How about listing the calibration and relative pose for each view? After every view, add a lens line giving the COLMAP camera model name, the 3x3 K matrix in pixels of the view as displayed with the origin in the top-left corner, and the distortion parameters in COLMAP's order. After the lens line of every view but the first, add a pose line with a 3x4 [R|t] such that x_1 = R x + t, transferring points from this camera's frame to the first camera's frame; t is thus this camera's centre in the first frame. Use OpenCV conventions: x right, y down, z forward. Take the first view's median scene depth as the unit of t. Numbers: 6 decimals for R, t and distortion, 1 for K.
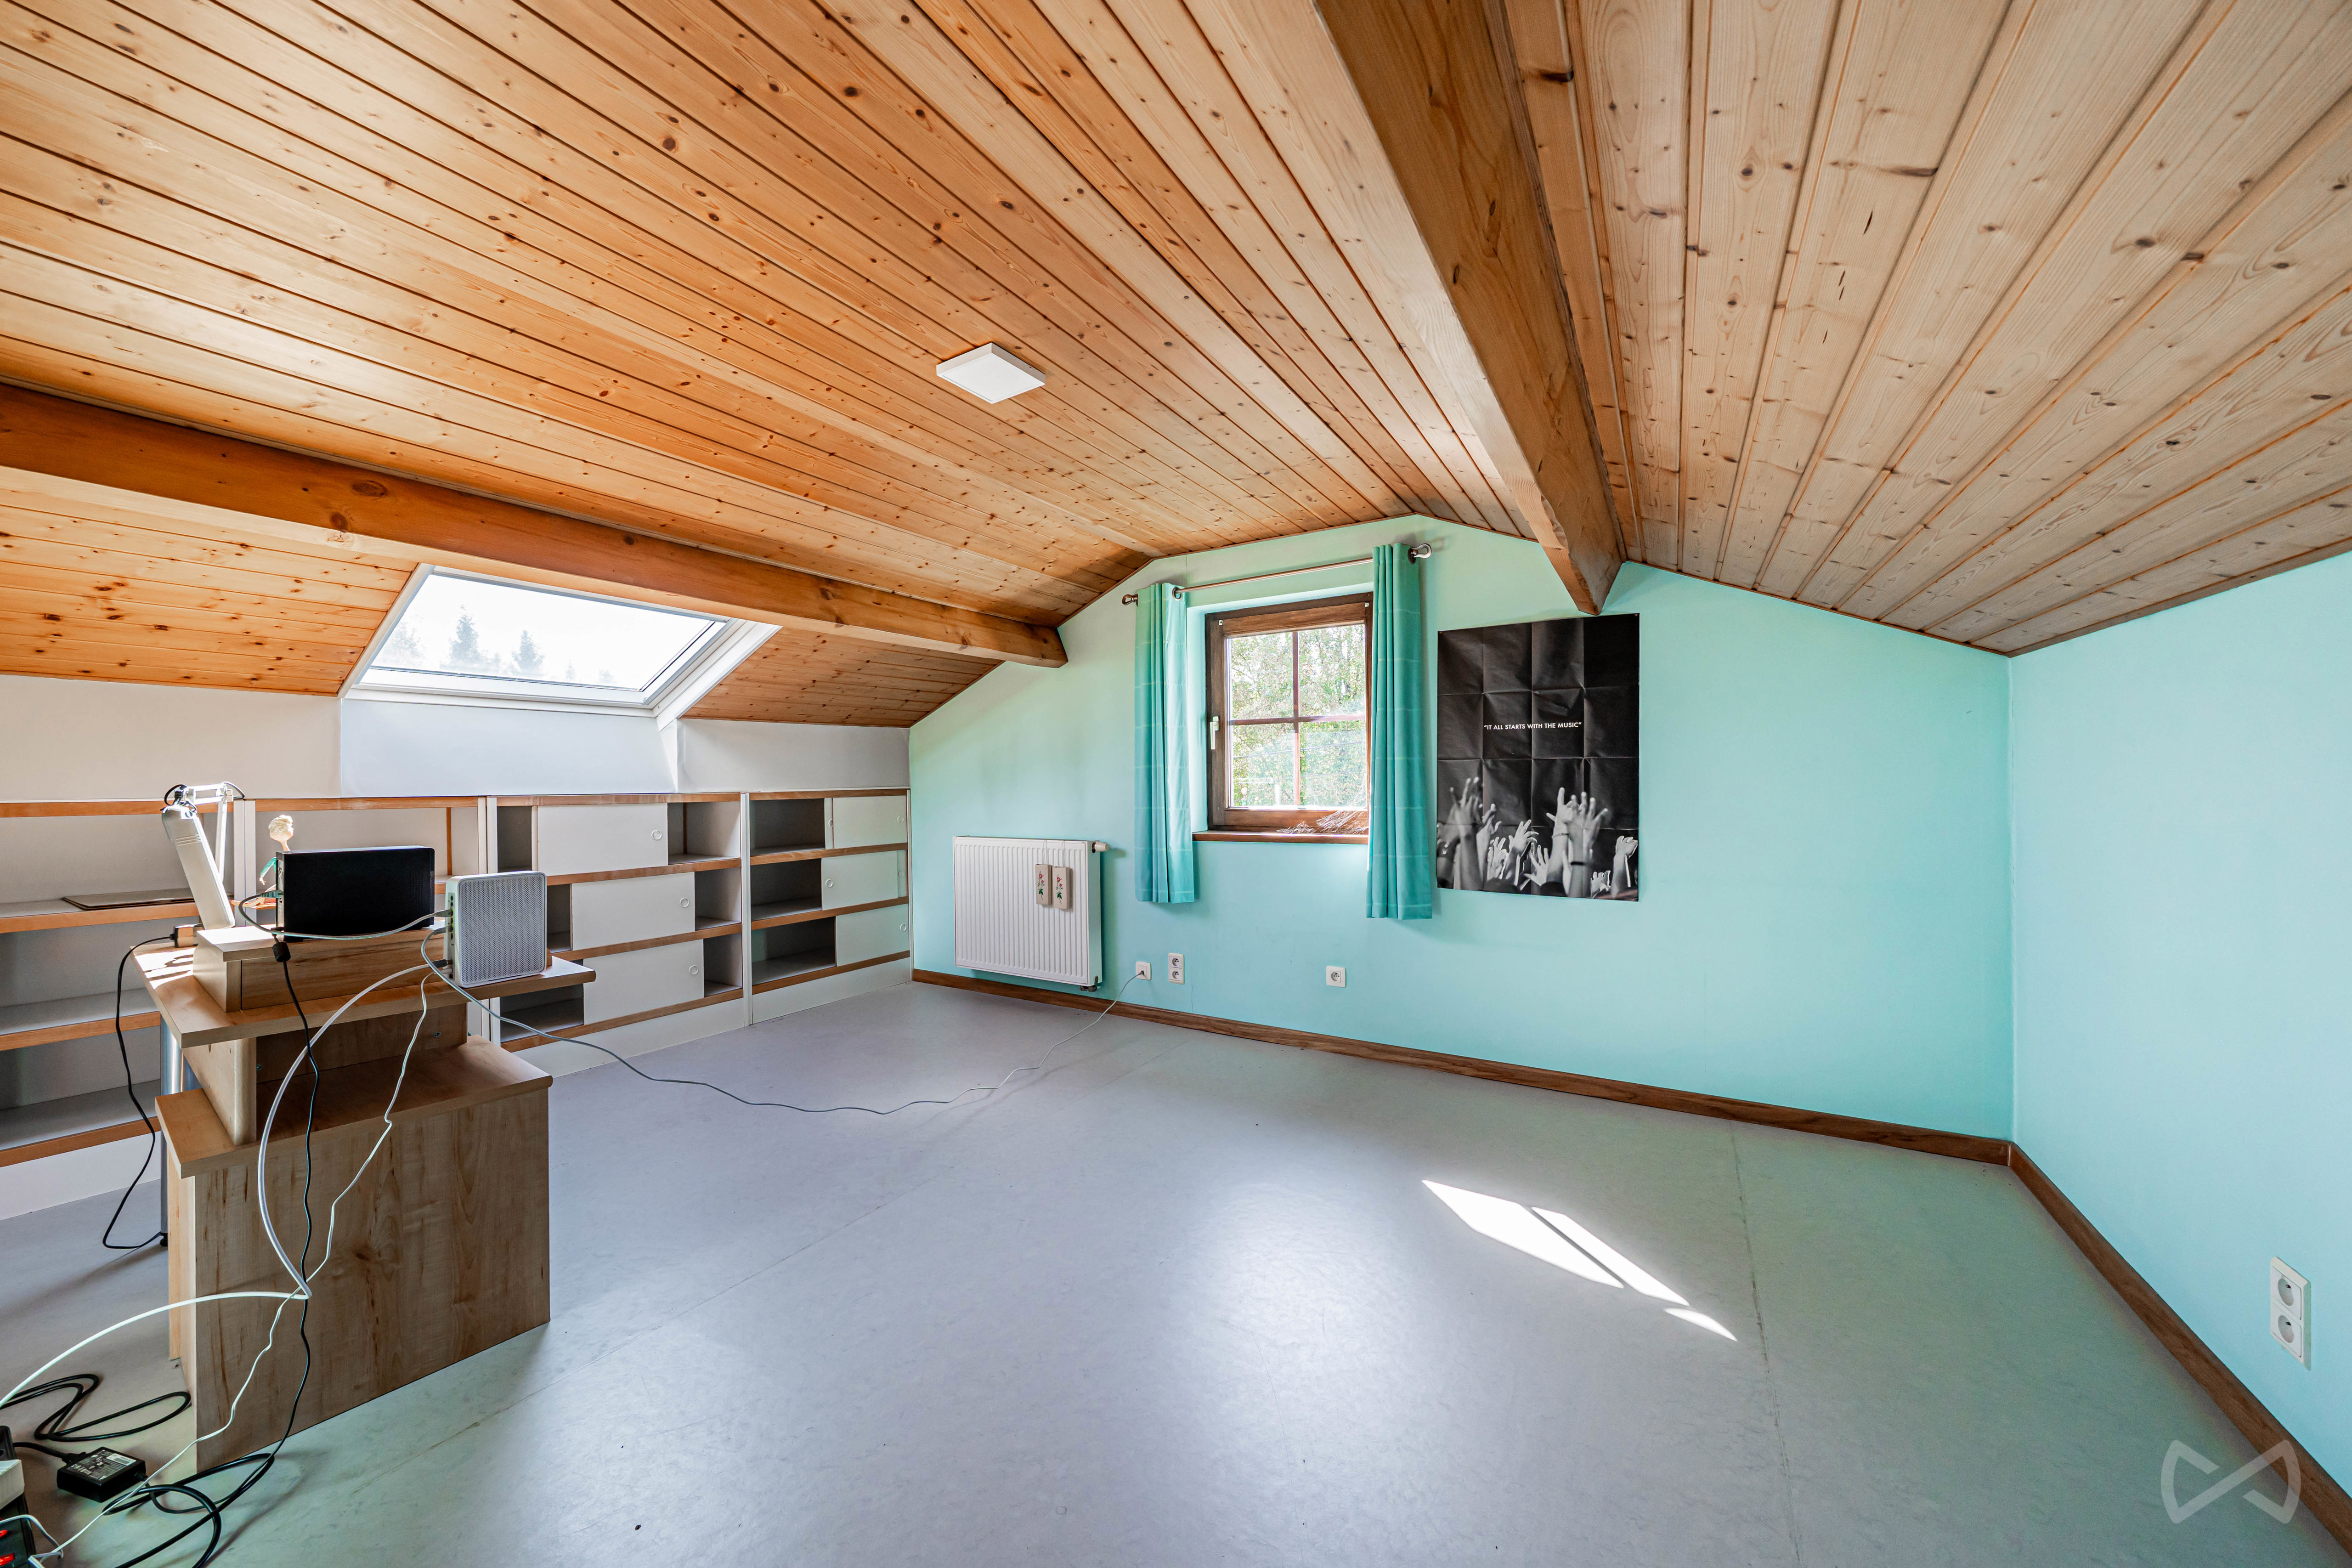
lens RADIAL K [[842.9, 0, 1164.9], [0, 842.9, 803.0], [0, 0, 1]] dist [-0.004211, -0.000142]
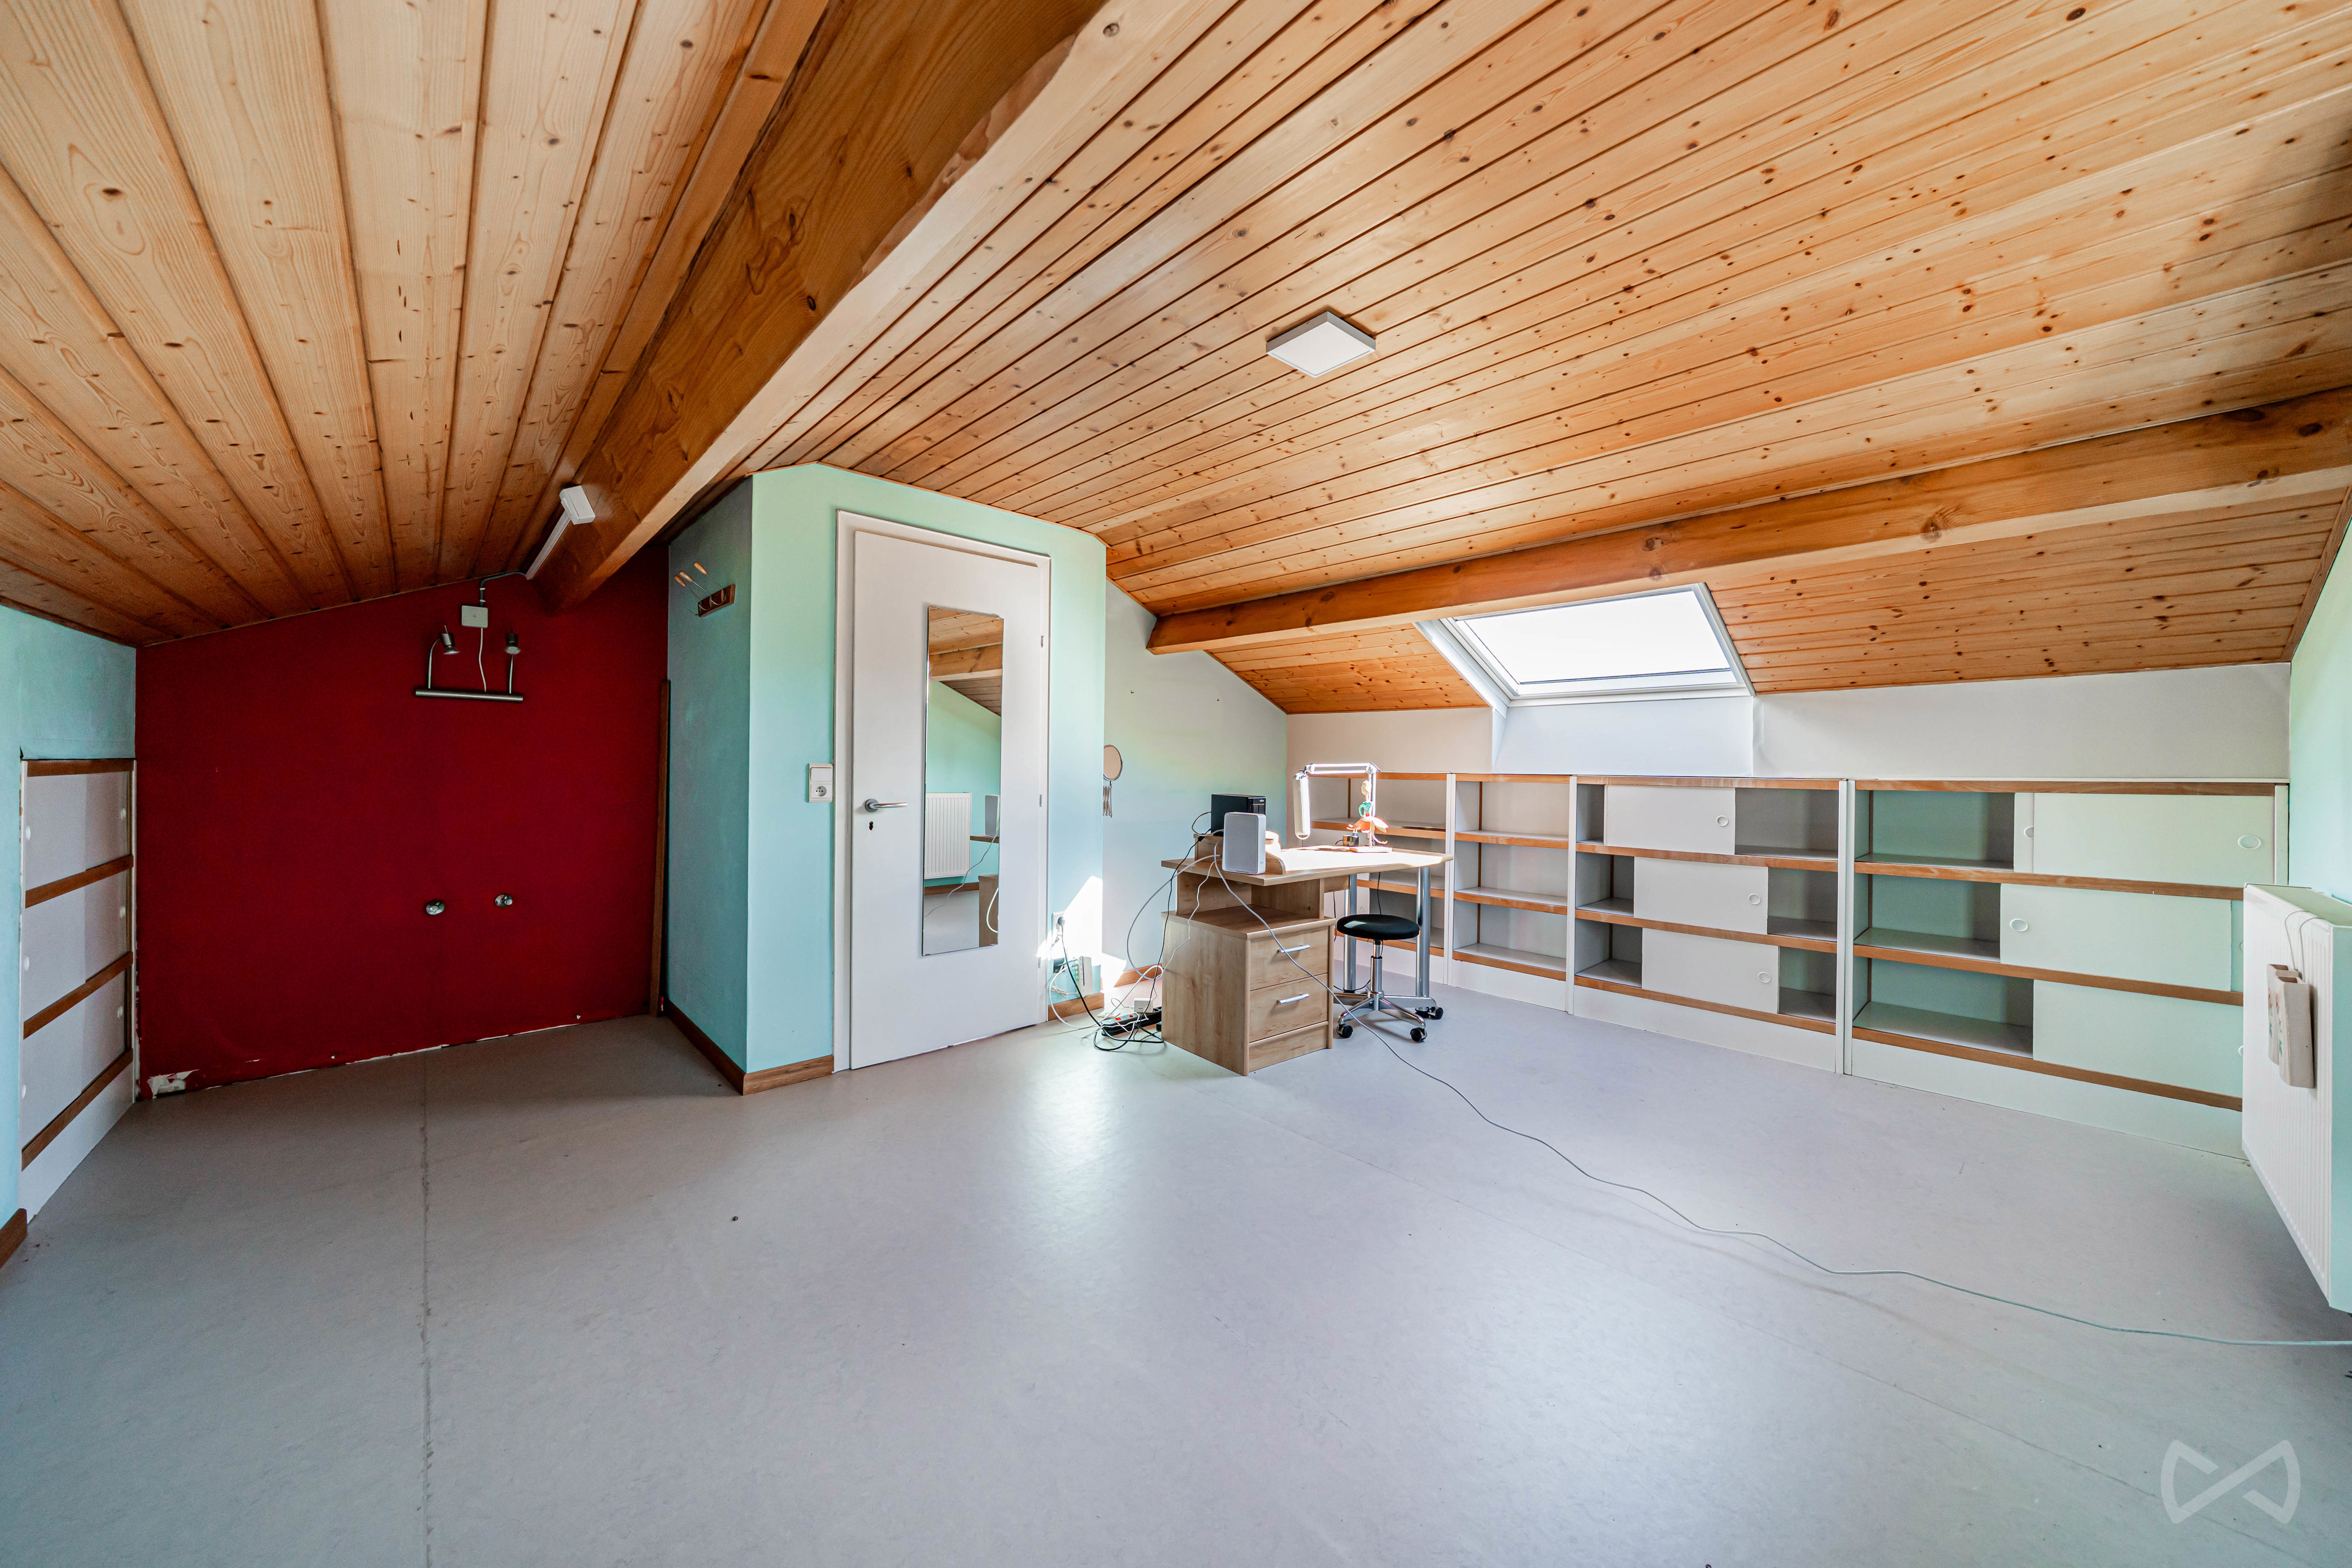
lens RADIAL K [[813.8, 0, 1171.1], [0, 813.8, 786.0], [0, 0, 1]] dist [-0.007152, 0.001168]
pose [[-0.282230, 0.030874, -0.958850, 0.438595], [-0.030153, 0.998703, 0.041032, -0.019903], [0.958873, 0.040493, -0.280933, 0.643406]]
